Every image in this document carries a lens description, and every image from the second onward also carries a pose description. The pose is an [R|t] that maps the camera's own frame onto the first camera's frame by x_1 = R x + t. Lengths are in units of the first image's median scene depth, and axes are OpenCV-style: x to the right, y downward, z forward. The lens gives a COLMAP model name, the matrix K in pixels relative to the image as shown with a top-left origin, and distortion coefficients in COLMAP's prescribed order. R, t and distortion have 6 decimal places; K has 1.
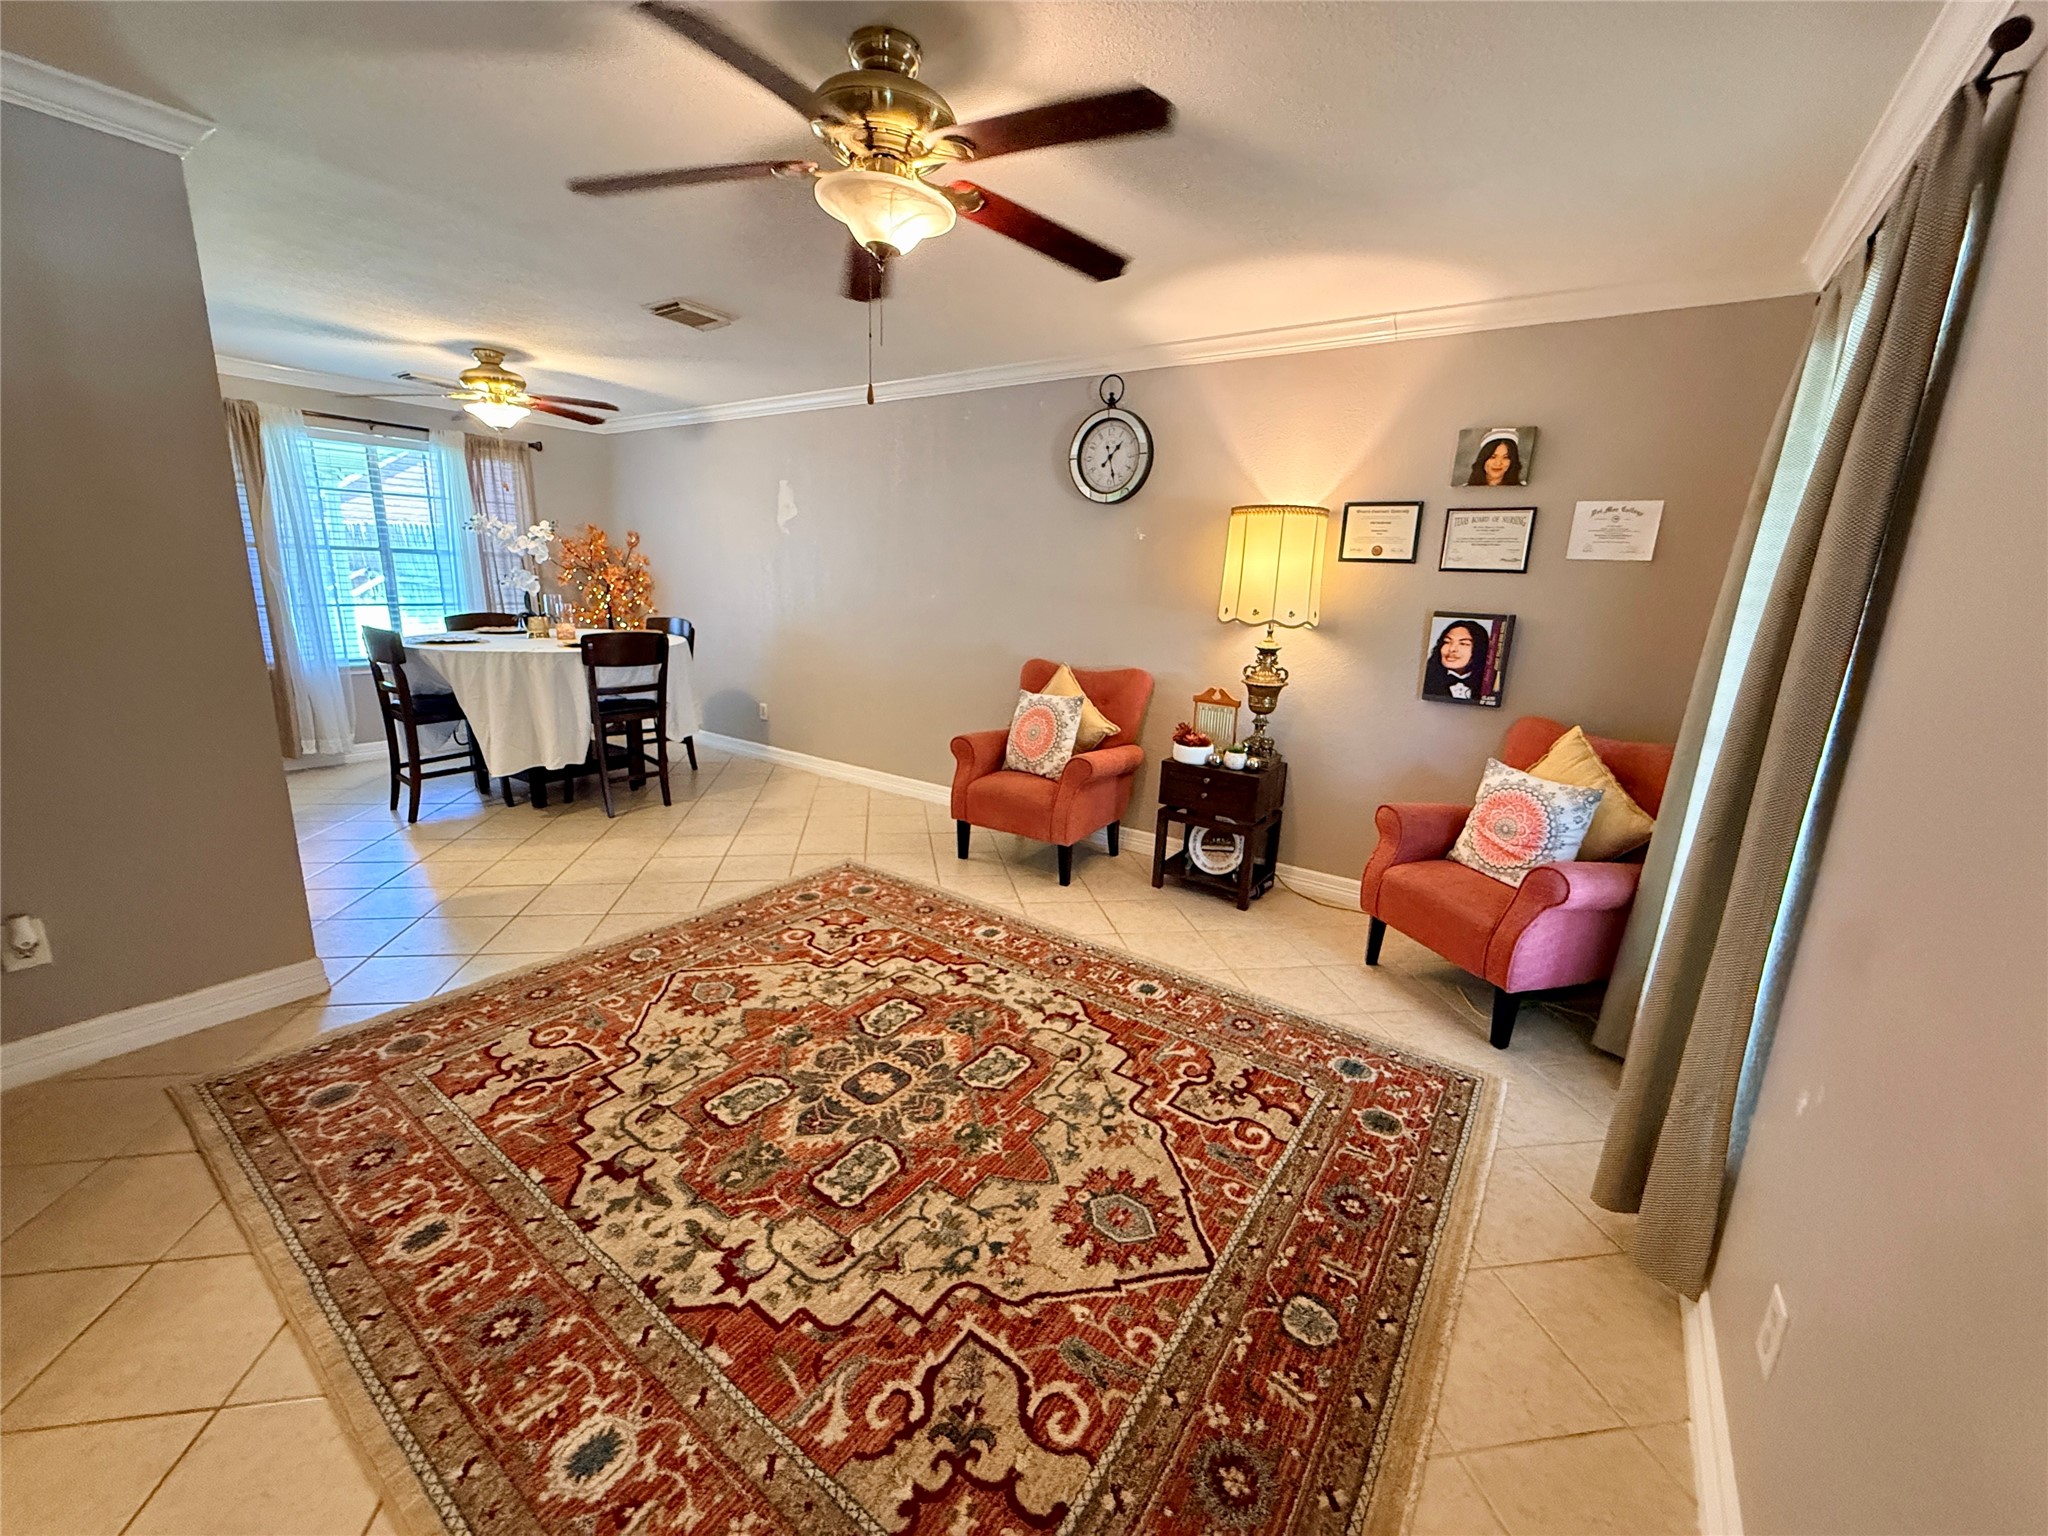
lens RADIAL K [[820.4, 0, 1014.5], [0, 820.4, 768.7], [0, 0, 1]] dist [-0.000905, 0.000026]
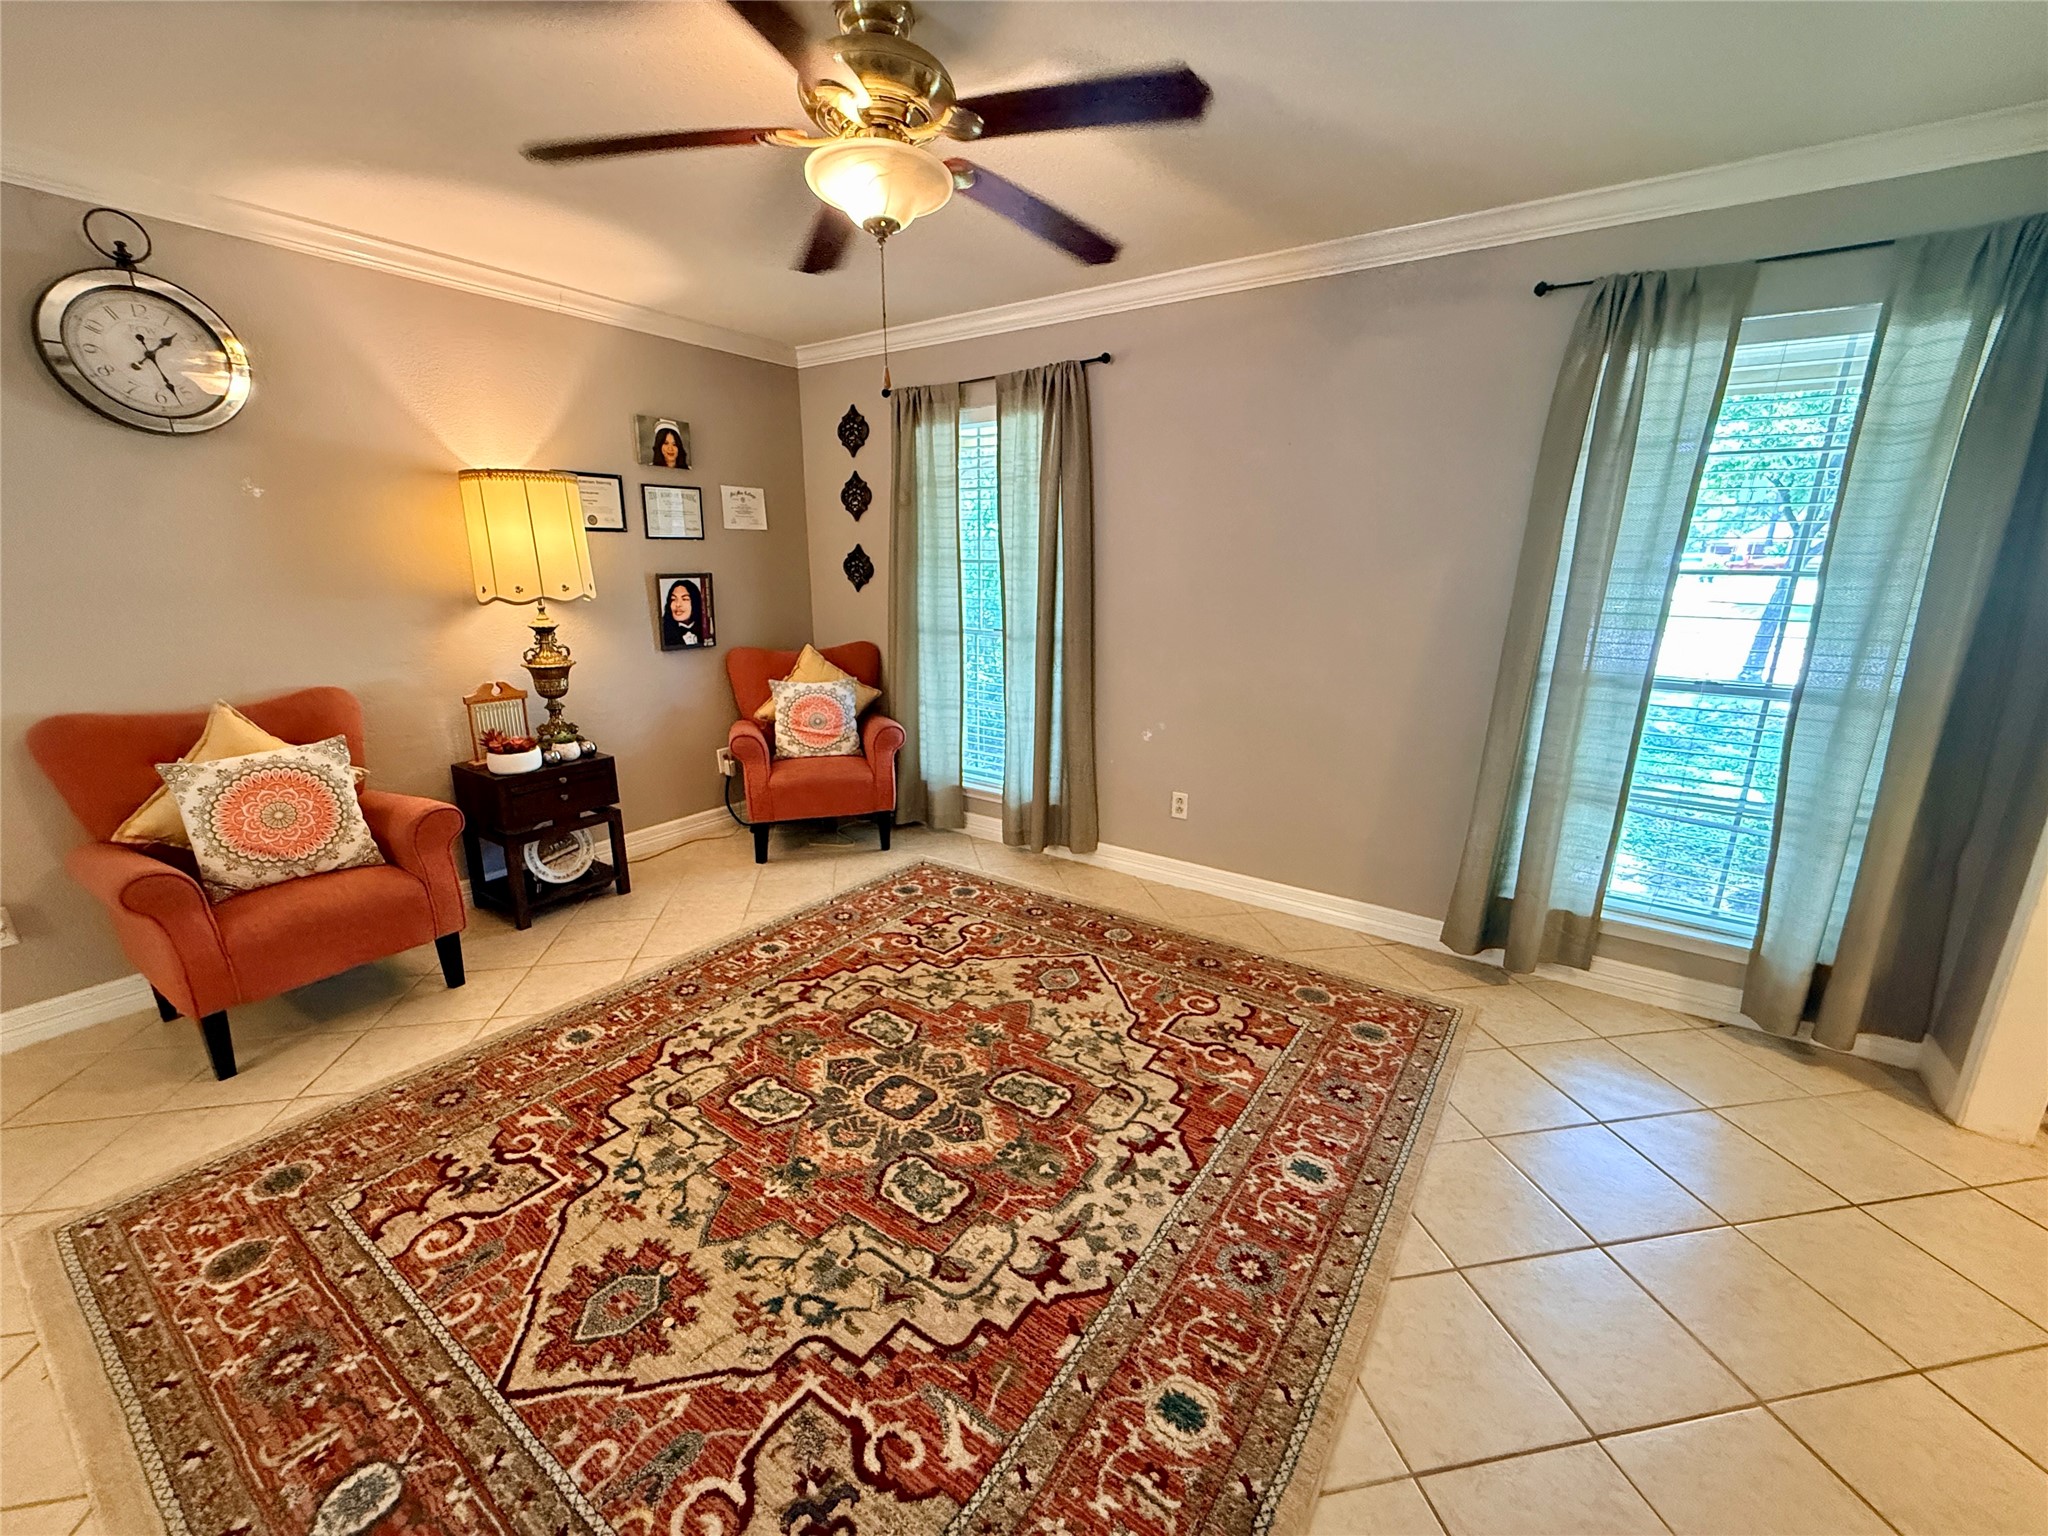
lens RADIAL K [[820.4, 0, 1019.2], [0, 820.4, 770.7], [0, 0, 1]] dist [-0.000905, 0.000026]
pose [[-0.018469, -0.294824, 0.955373, -0.794988], [0.225169, 0.929763, 0.291274, -0.182545], [-0.974145, 0.220500, 0.049214, 0.593290]]
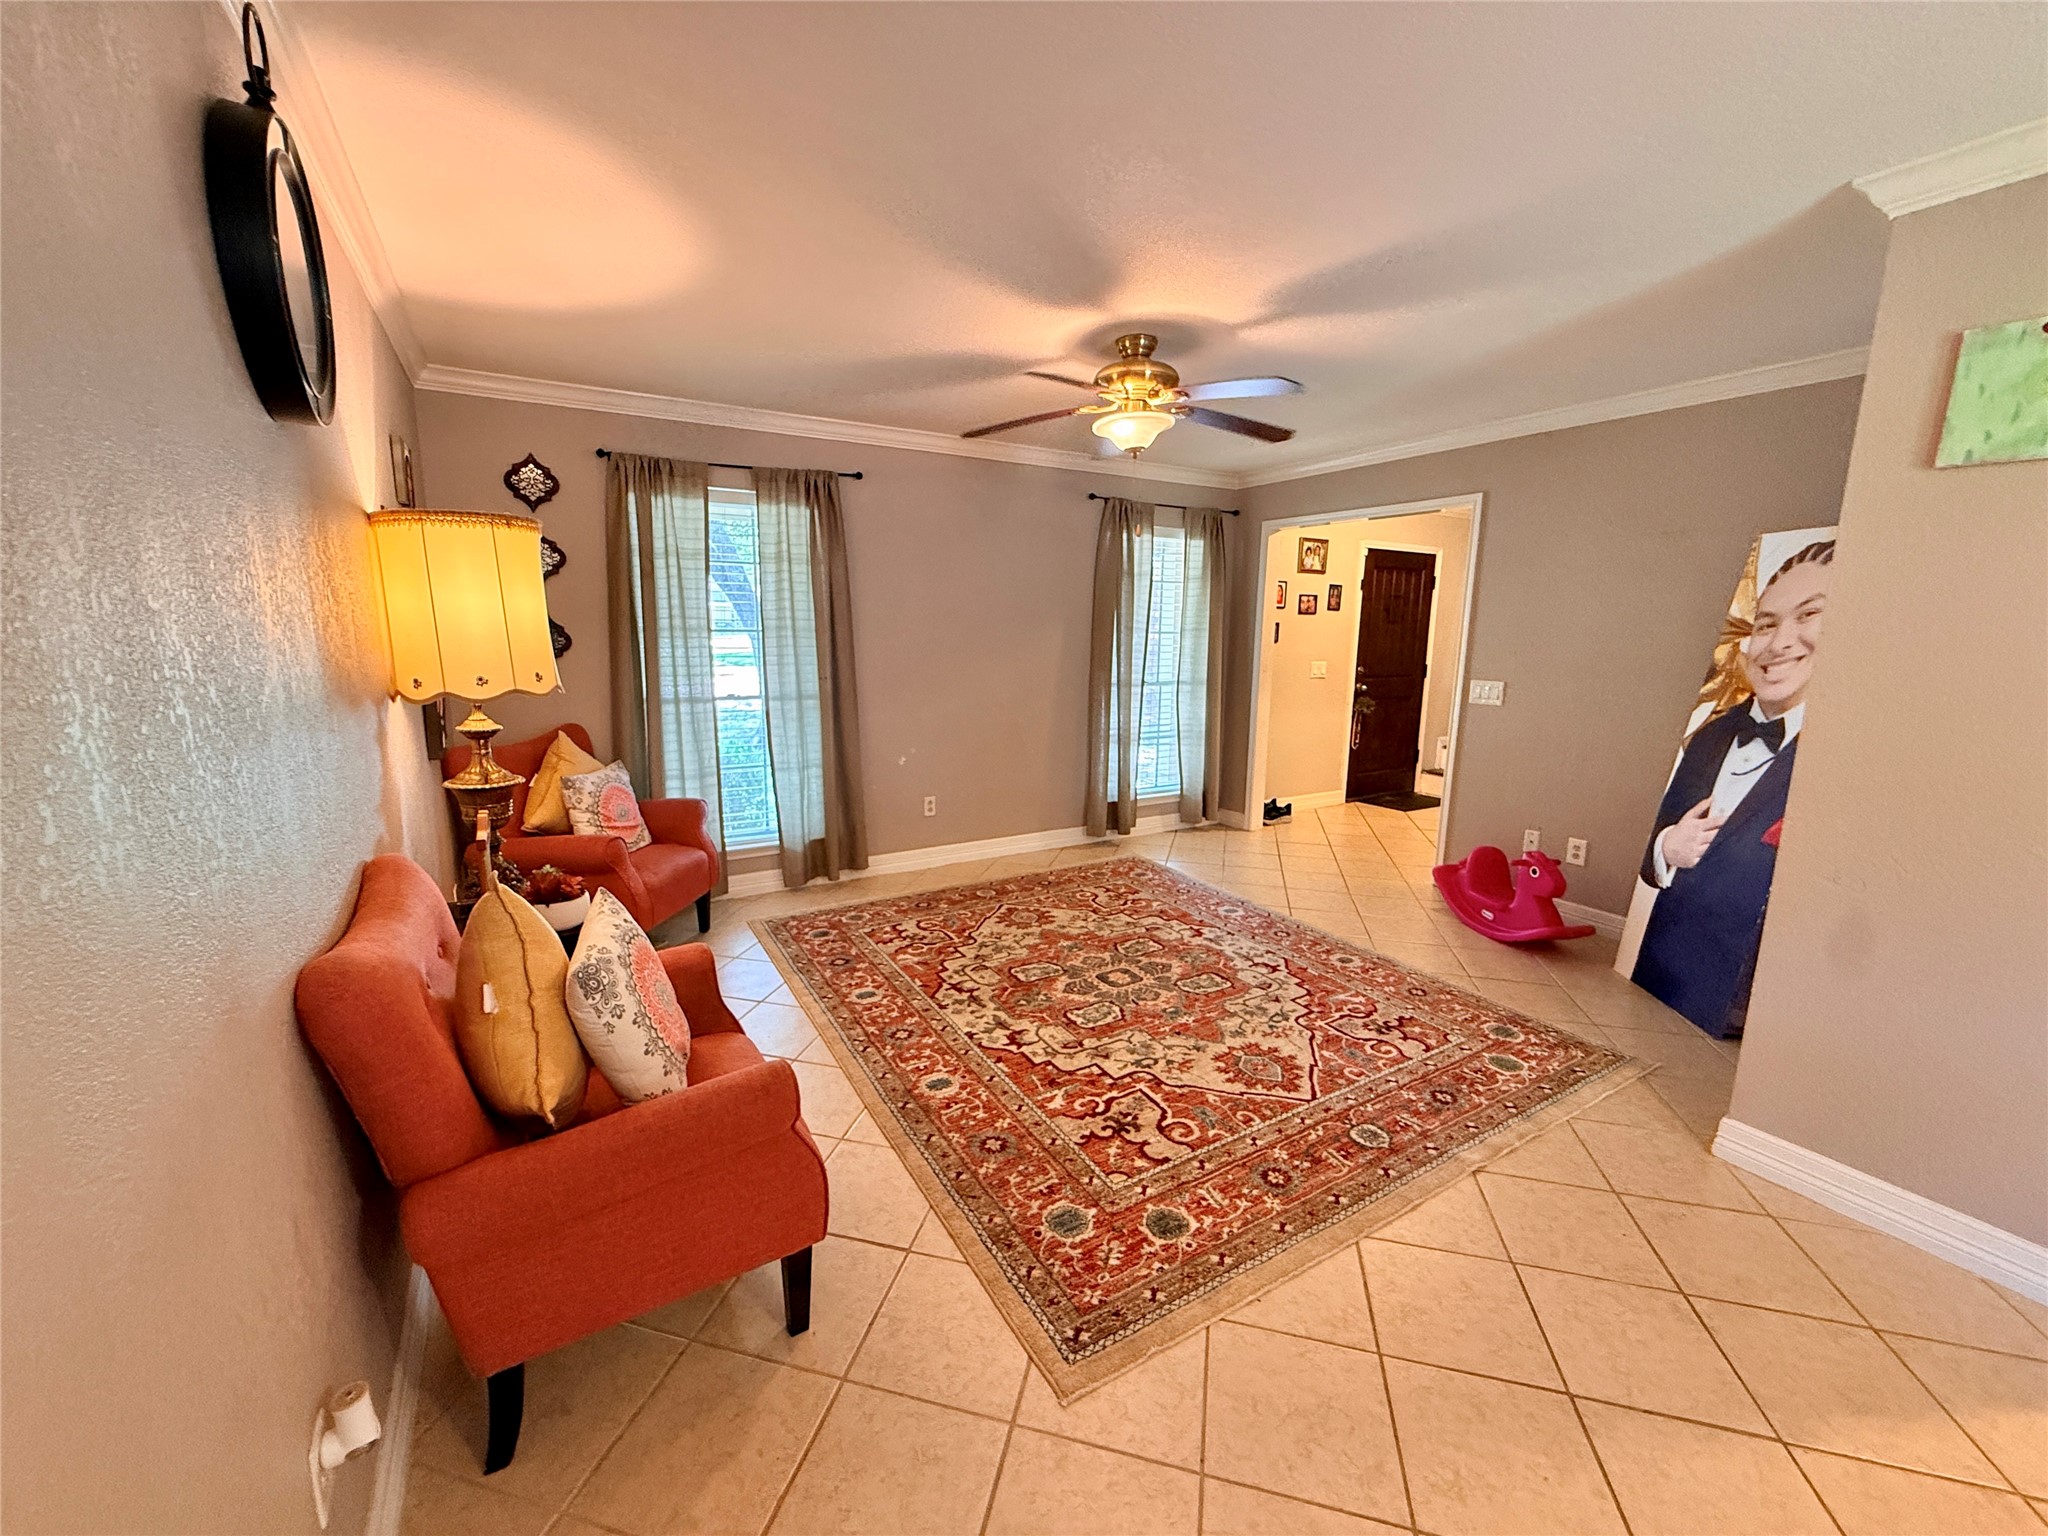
lens RADIAL K [[820.4, 0, 1021.4], [0, 820.4, 766.6], [0, 0, 1]] dist [-0.000905, 0.000026]
pose [[-0.916879, -0.117037, 0.381621, -0.425596], [0.047013, 0.917732, 0.394408, -0.450955], [-0.396386, 0.379565, -0.835947, 1.750631]]
